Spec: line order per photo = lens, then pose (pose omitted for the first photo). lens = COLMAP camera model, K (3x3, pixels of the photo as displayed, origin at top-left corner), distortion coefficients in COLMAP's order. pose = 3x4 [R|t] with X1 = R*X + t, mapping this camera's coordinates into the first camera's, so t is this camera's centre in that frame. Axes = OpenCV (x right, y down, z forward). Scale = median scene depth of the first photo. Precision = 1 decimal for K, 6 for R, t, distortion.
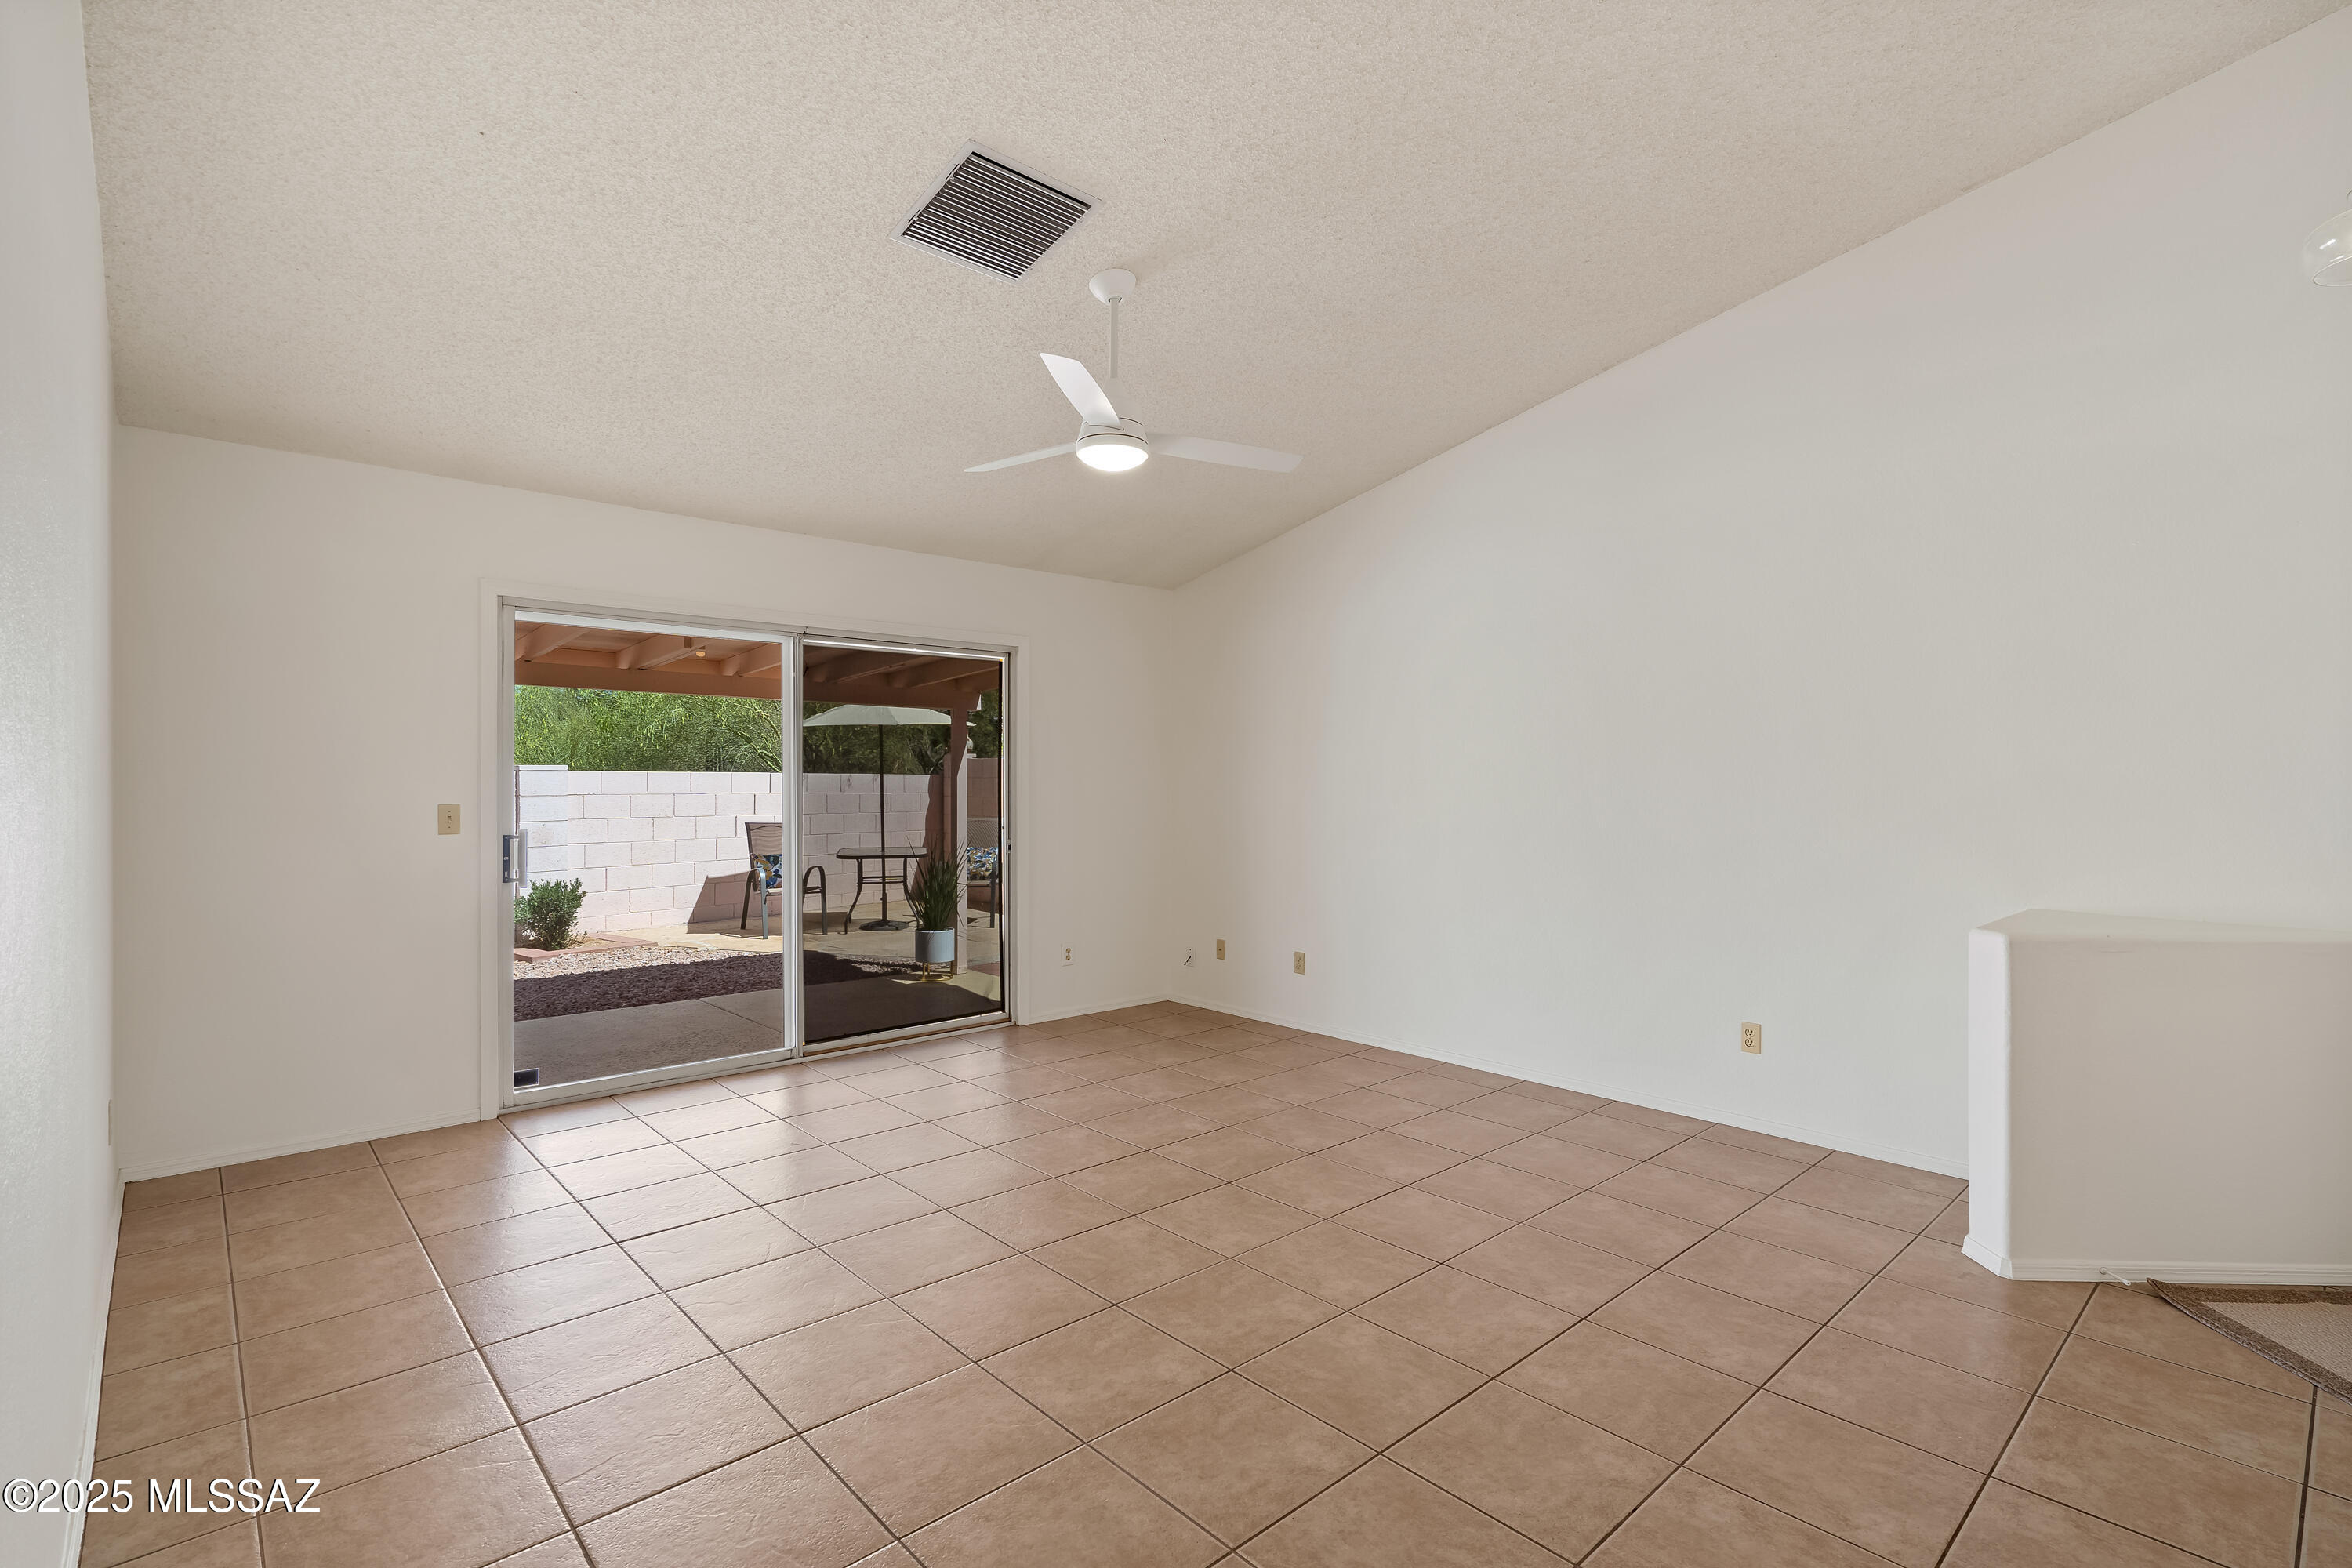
lens RADIAL K [[1096.4, 0, 1179.2], [0, 1096.4, 789.8], [0, 0, 1]] dist [0.001139, 0.001332]
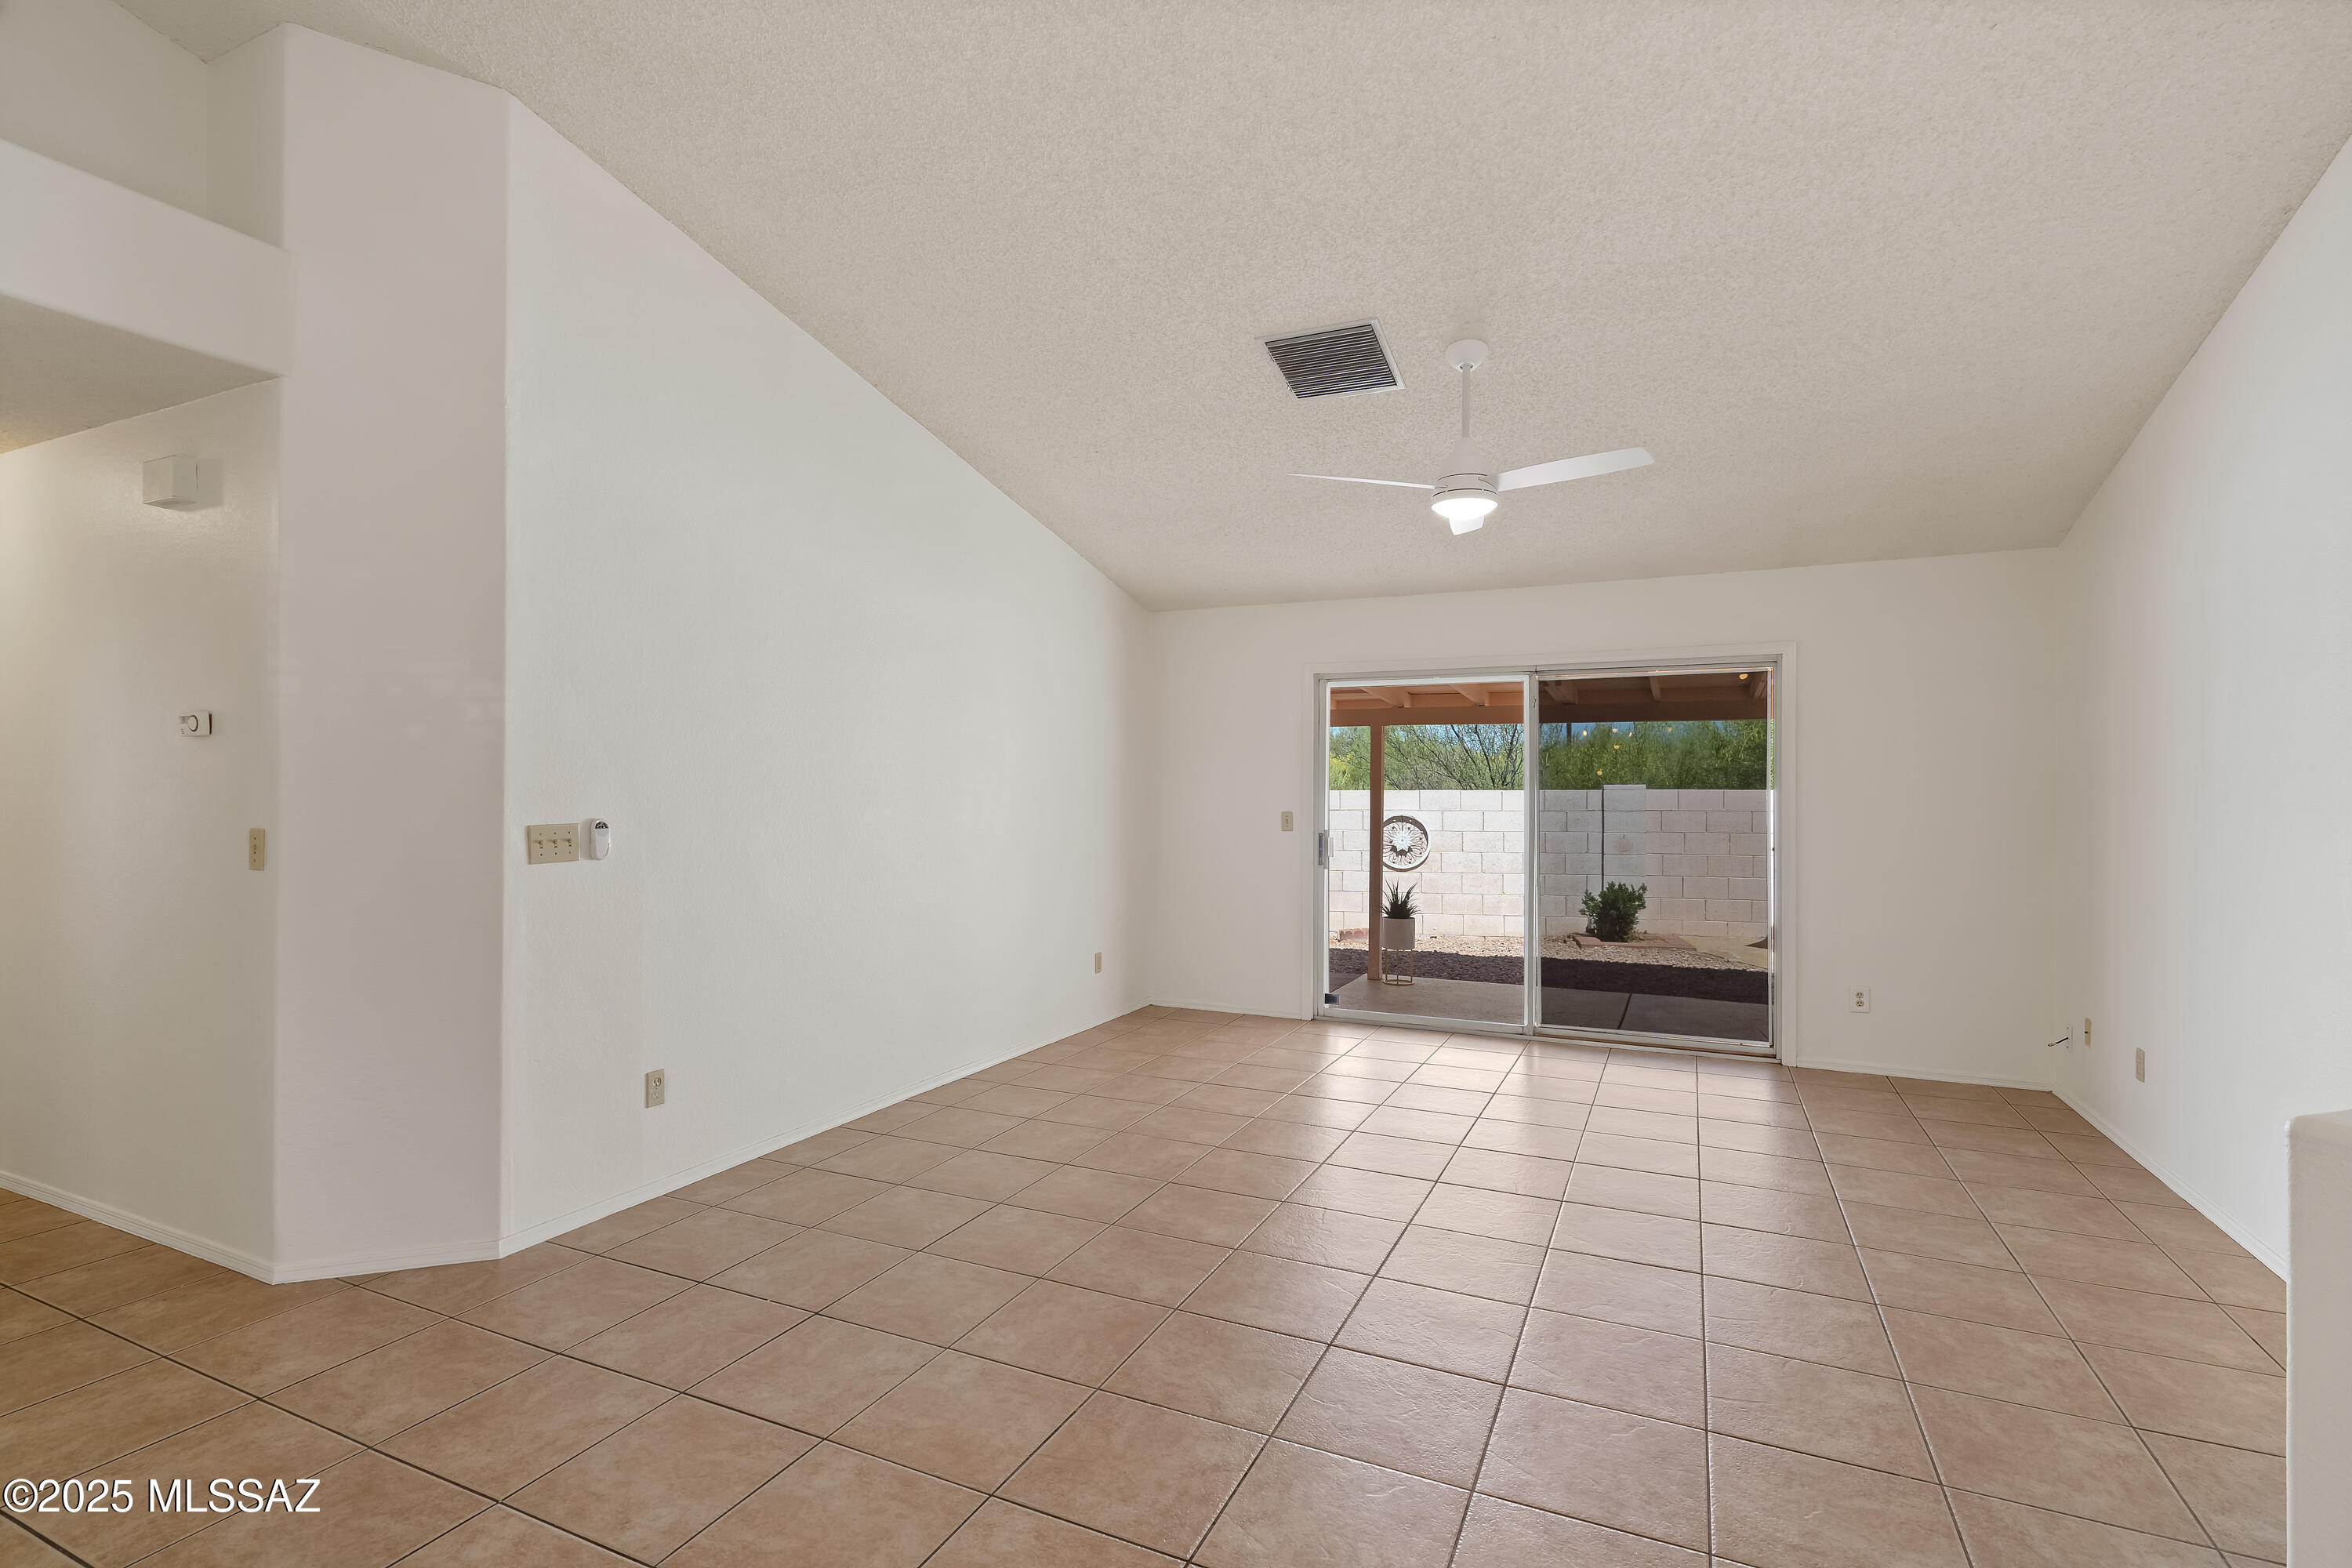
lens RADIAL K [[1093.6, 0, 1181.9], [0, 1093.6, 796.3], [0, 0, 1]] dist [-0.000728, 0.000024]
pose [[0.386462, 0.000852, -0.922305, 0.574717], [-0.010608, 0.999938, -0.003521, -0.001471], [0.922244, 0.011144, 0.386447, 0.204598]]
